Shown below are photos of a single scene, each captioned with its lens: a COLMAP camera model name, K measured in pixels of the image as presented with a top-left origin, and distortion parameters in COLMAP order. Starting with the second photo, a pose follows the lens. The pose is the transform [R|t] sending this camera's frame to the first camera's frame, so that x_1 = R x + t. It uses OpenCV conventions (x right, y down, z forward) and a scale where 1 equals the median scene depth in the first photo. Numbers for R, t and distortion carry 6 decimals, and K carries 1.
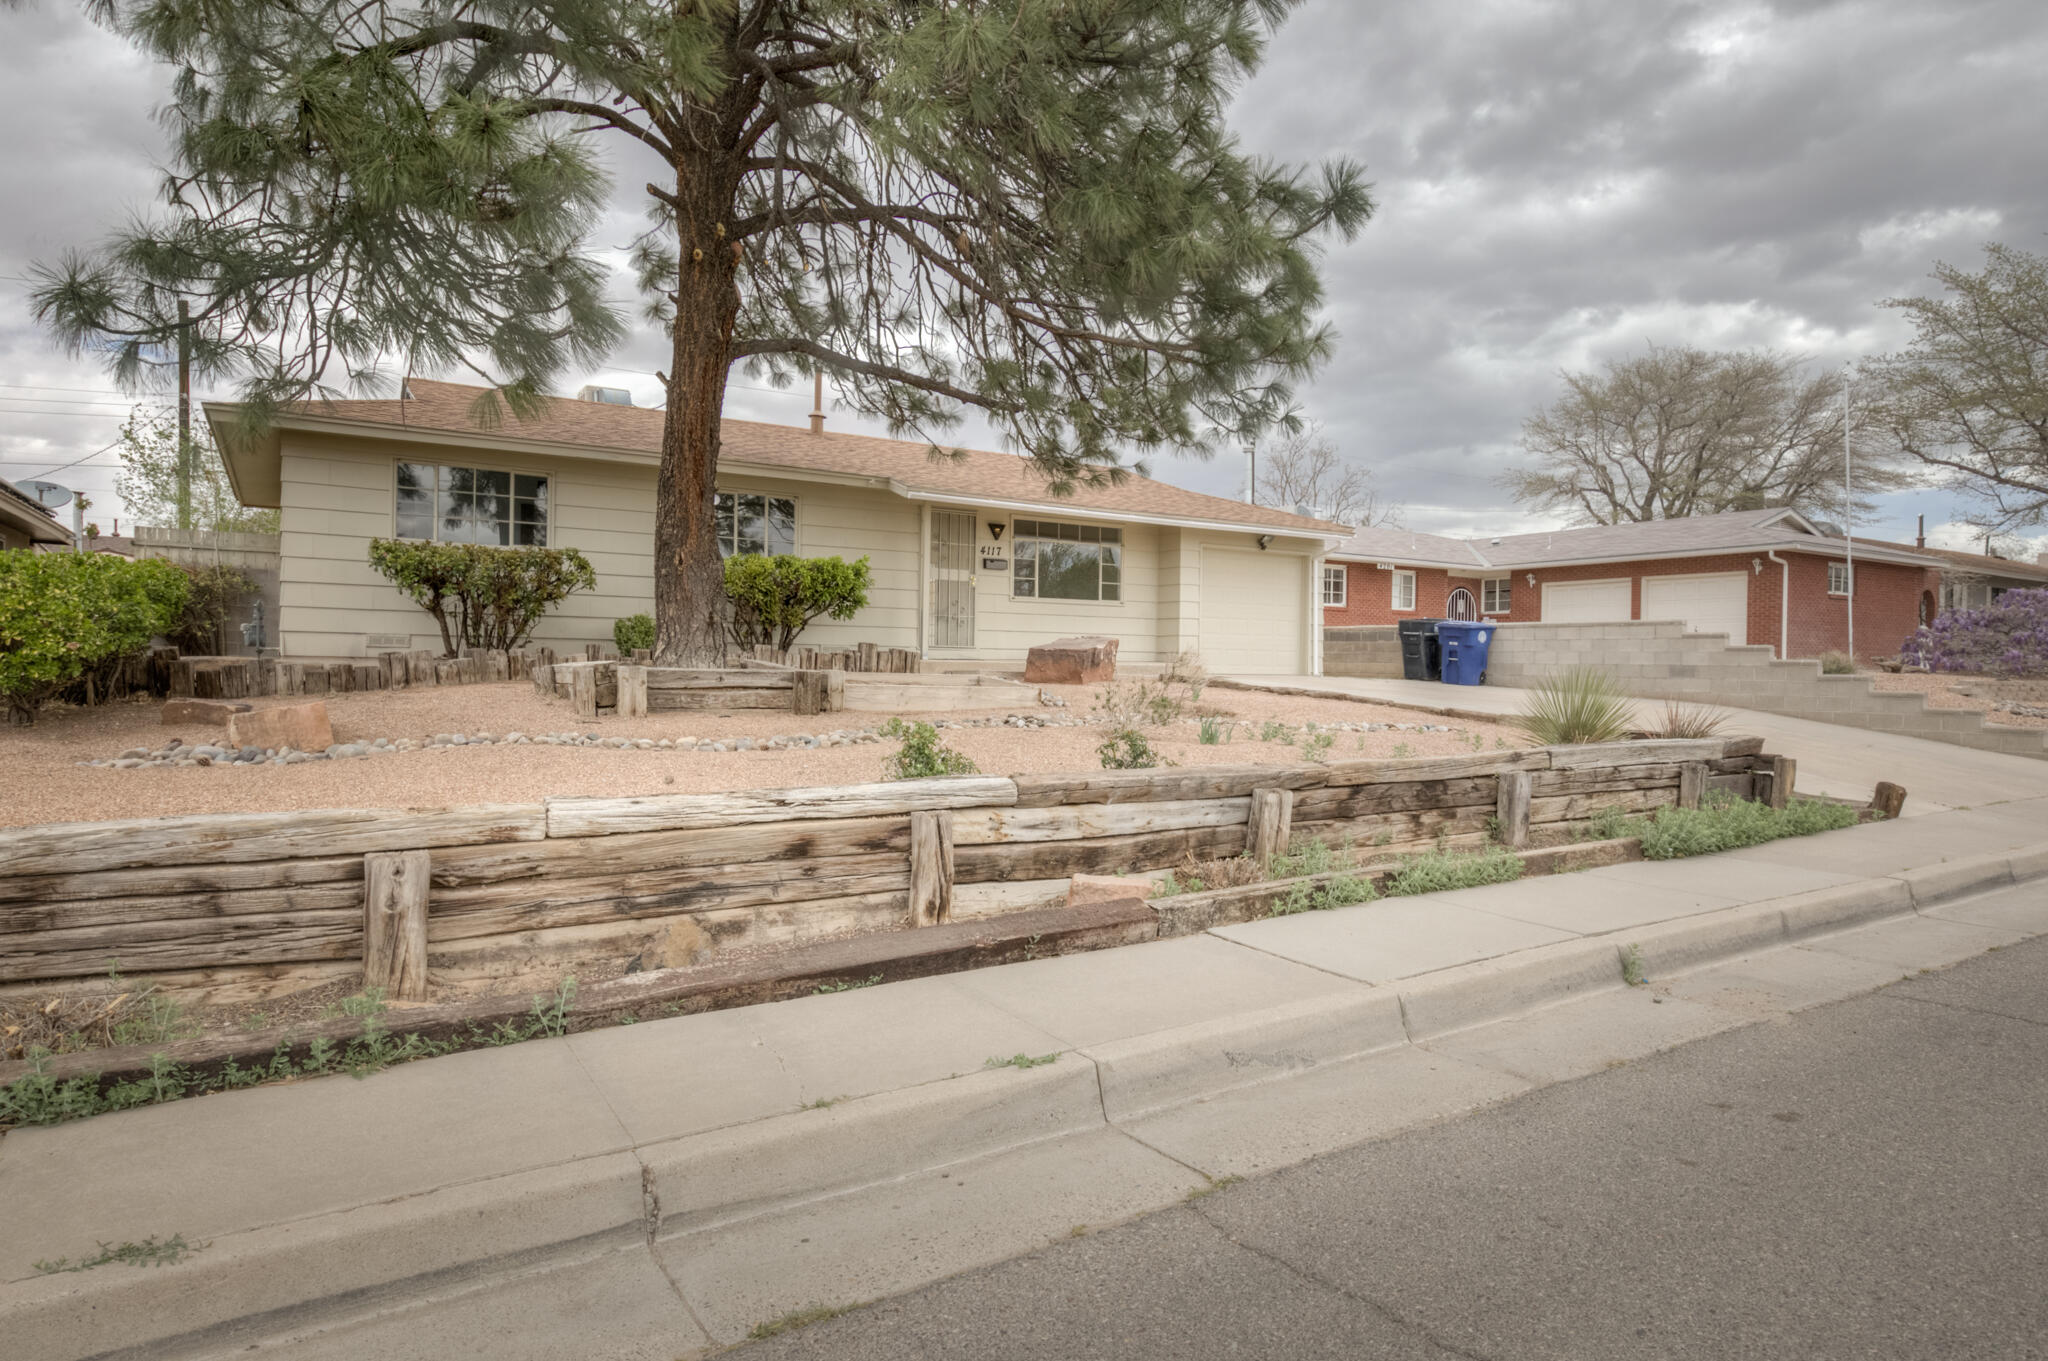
lens RADIAL K [[1171.6, 0, 1027.7], [0, 1171.6, 678.9], [0, 0, 1]] dist [-0.005539, -0.000200]
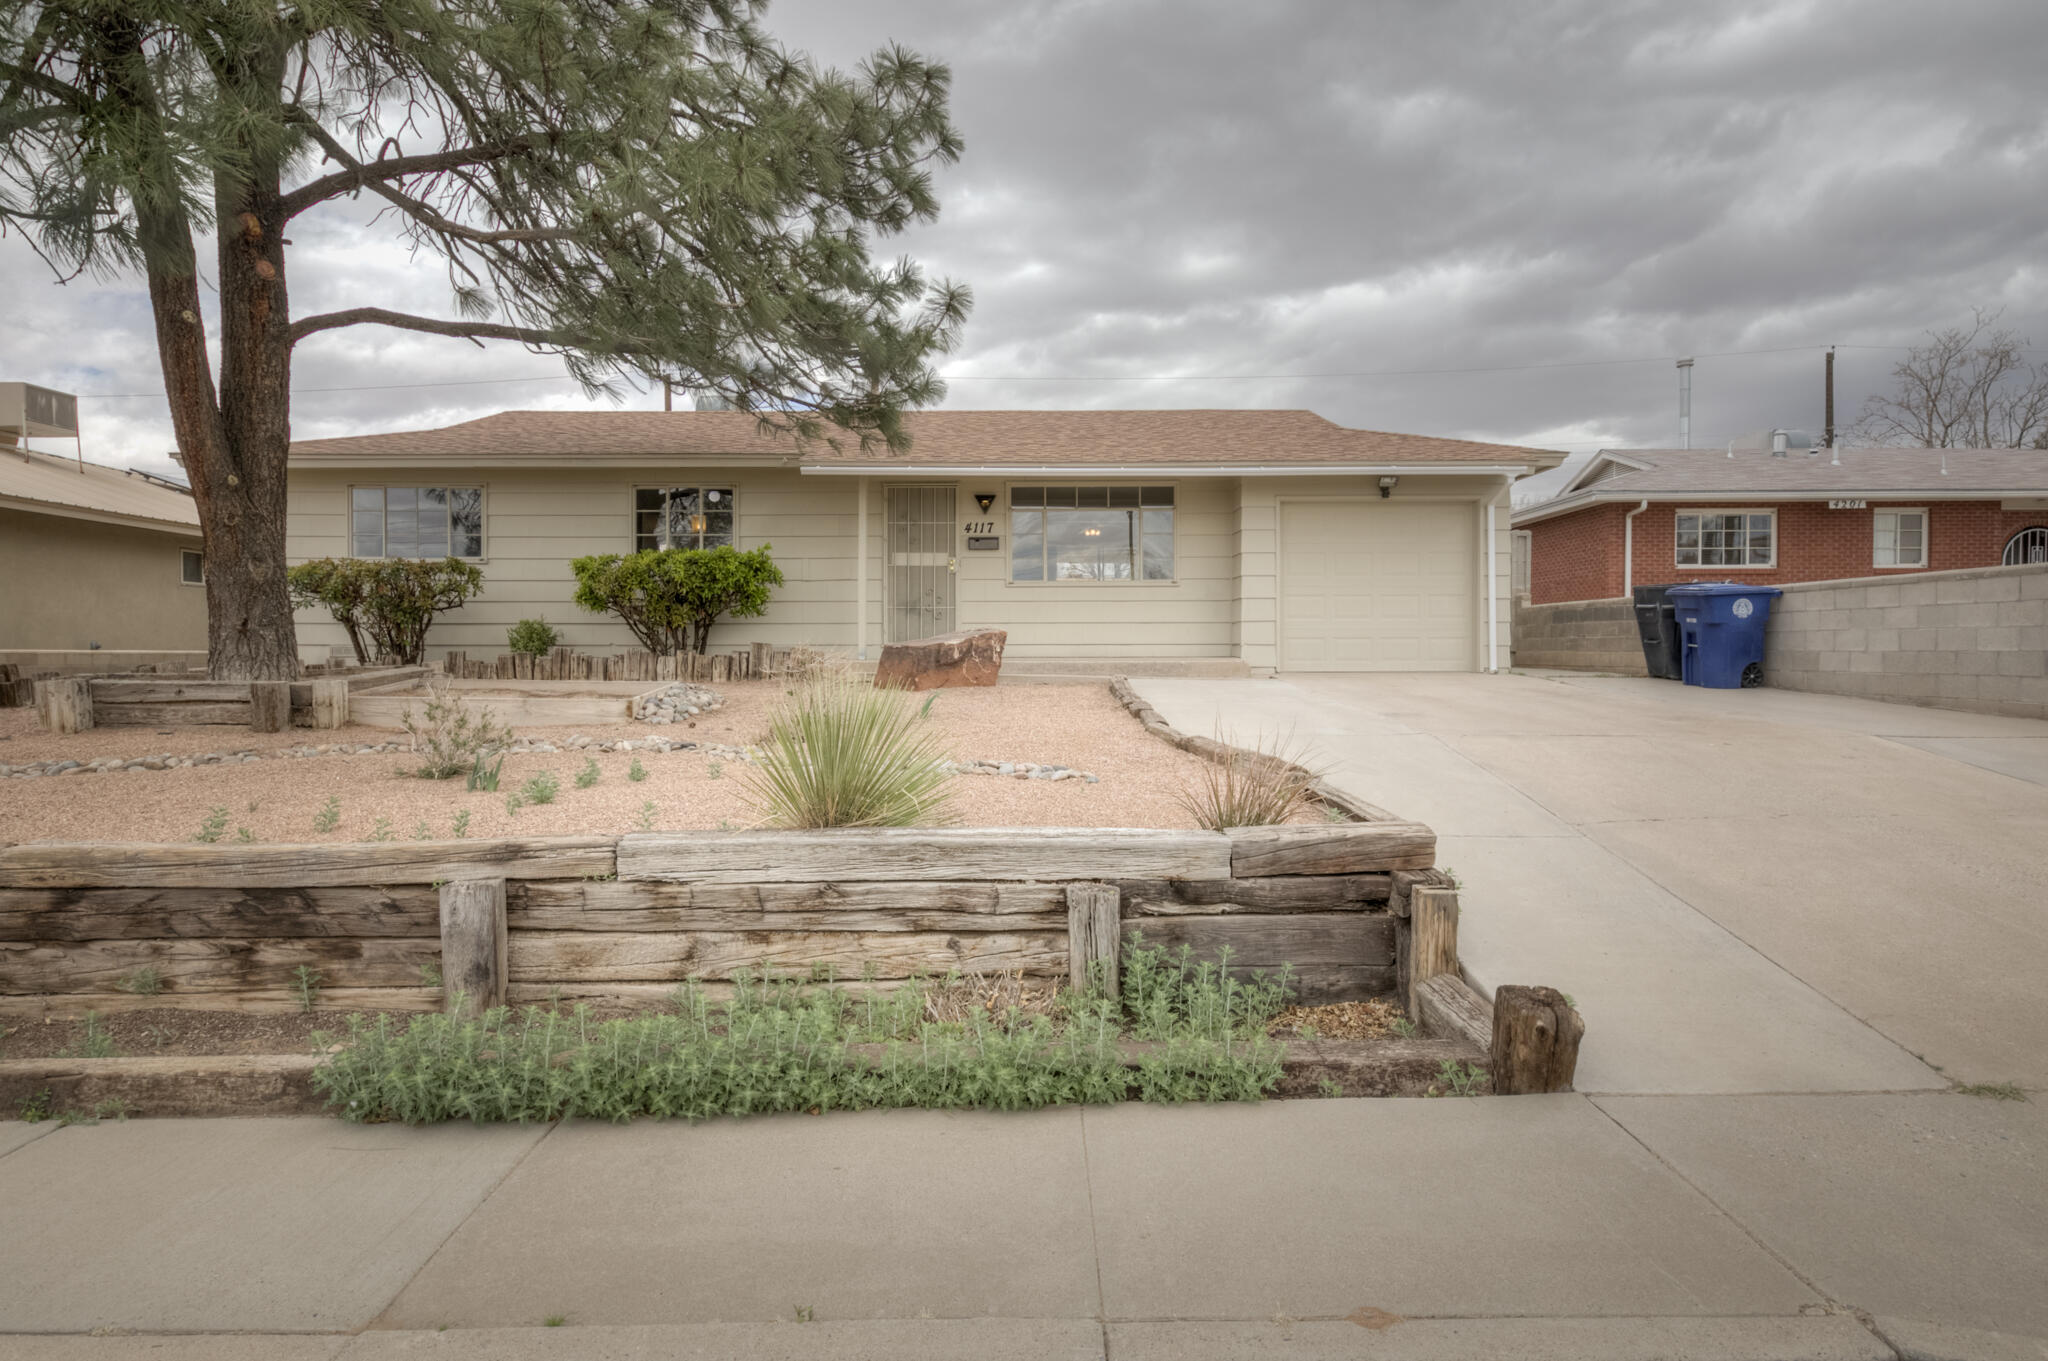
lens RADIAL K [[1134.8, 0, 1026.2], [0, 1134.8, 674.4], [0, 0, 1]] dist [0.004247, 0.000513]
pose [[0.844382, -0.005023, -0.535717, 0.491412], [0.006892, 0.999975, 0.001487, -0.006829], [0.535697, -0.004948, 0.844396, 0.385099]]
